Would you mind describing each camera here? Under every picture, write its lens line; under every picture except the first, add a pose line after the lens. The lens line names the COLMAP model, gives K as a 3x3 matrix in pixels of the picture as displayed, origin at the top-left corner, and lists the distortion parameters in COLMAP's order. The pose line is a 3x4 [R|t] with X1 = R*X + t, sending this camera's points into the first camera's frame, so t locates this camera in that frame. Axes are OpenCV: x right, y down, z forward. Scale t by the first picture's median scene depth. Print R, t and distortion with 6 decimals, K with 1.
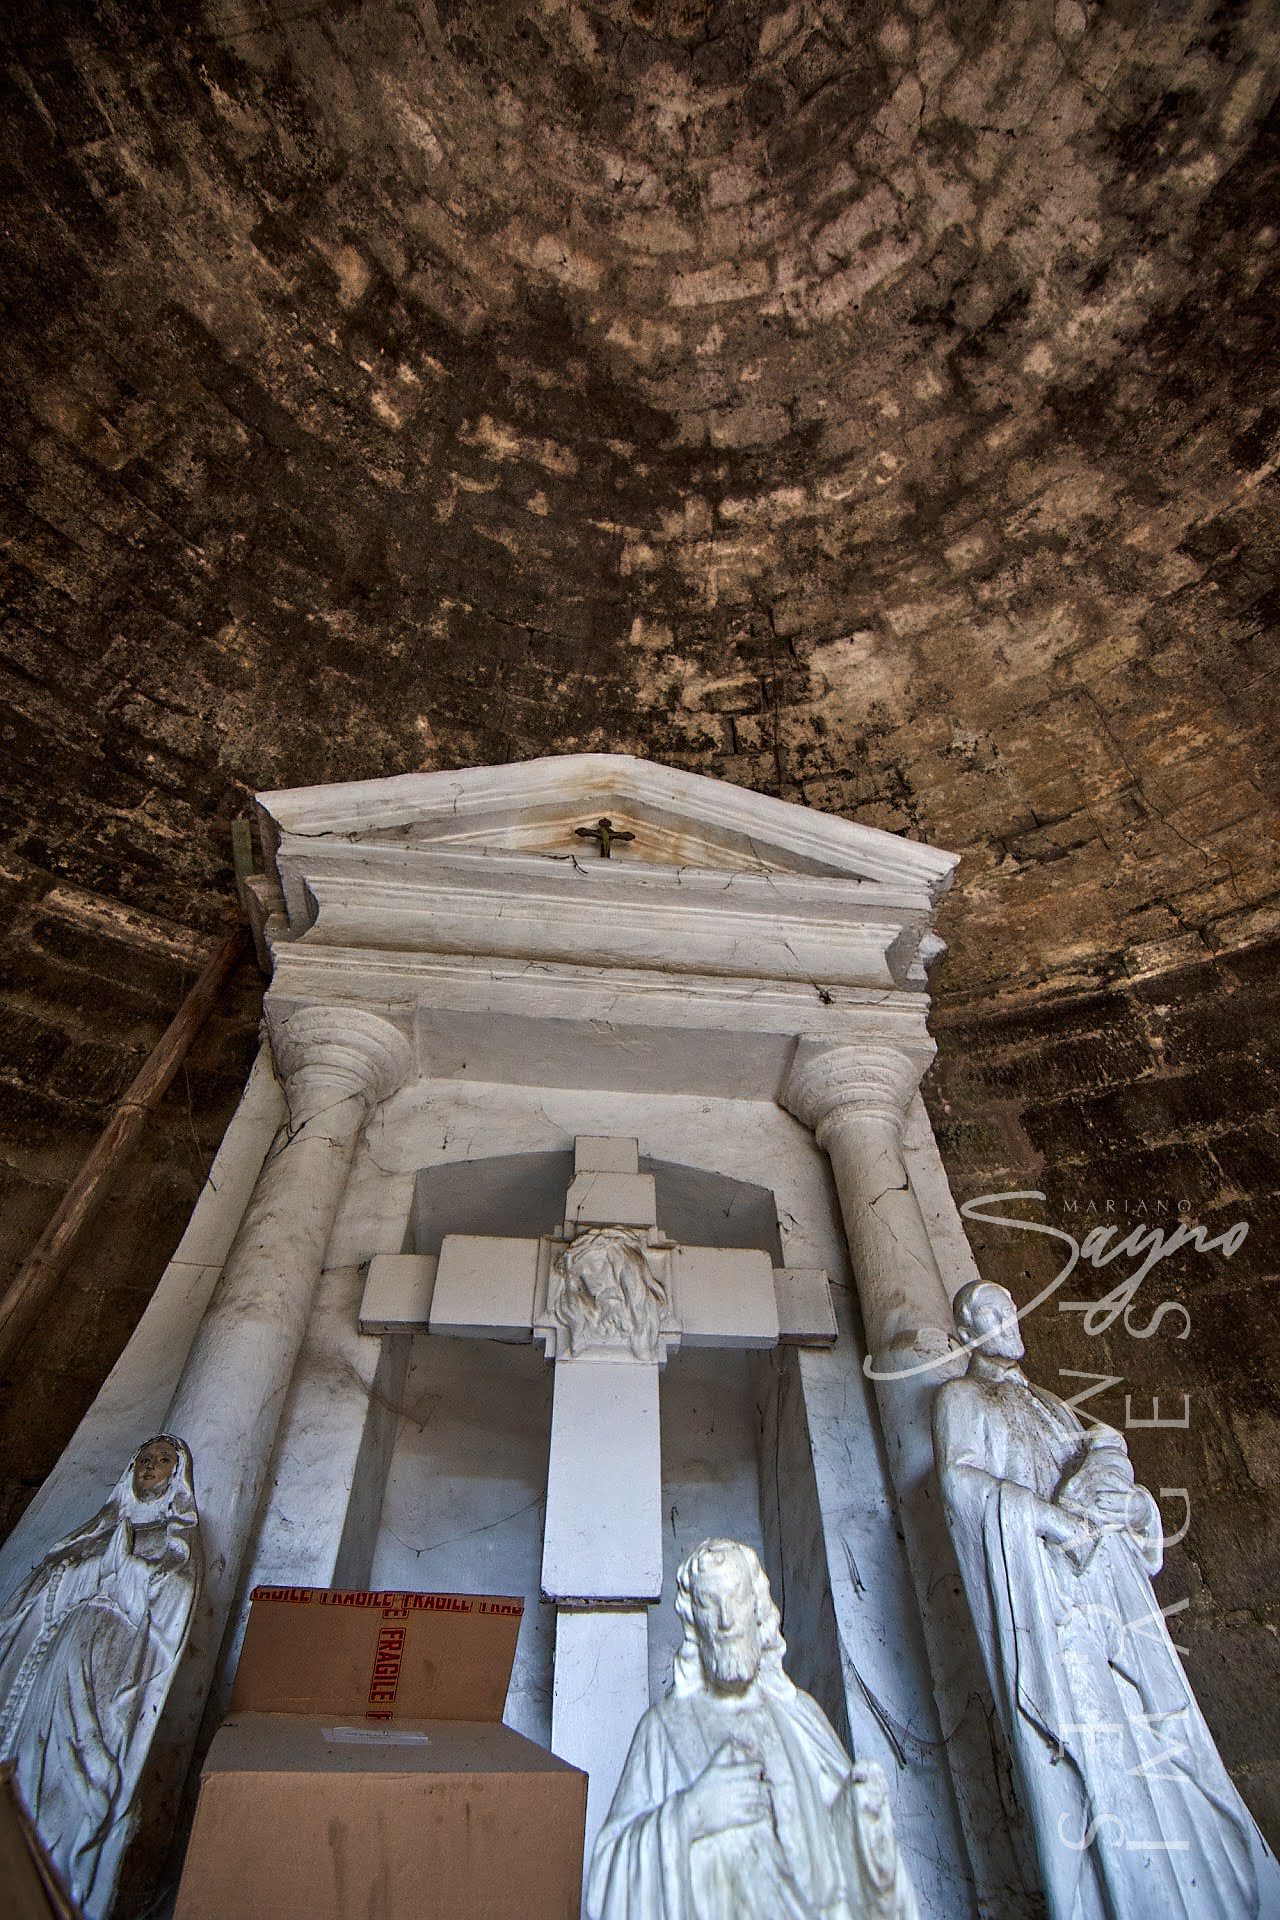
lens RADIAL K [[916.4, 0, 640.0], [0, 916.4, 960.0], [0, 0, 1]] dist [-0.009483, -0.006228]
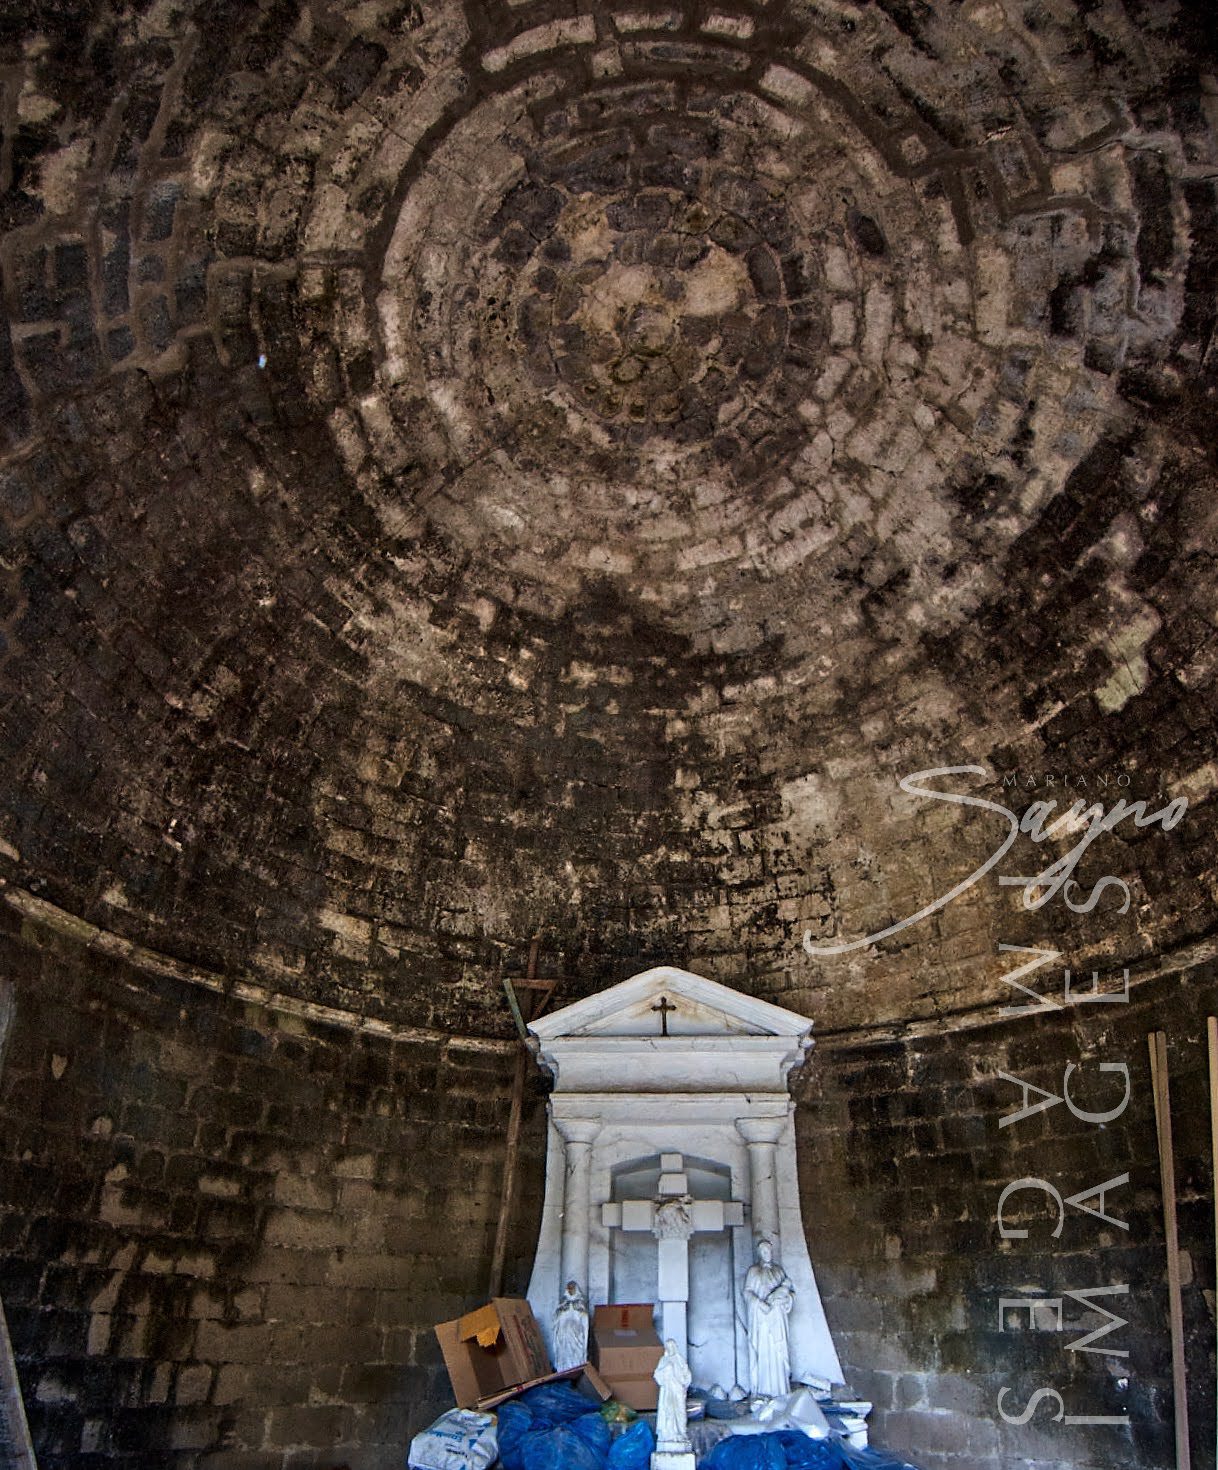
lens RADIAL K [[1221.4, 0, 604.3], [0, 1221.4, 735.4], [0, 0, 1]] dist [-0.002922, -0.006599]
pose [[0.979268, -0.056286, -0.194592, 0.315614], [0.132944, 0.903372, 0.407732, -1.413976], [0.152839, -0.425149, 0.892126, -1.045800]]
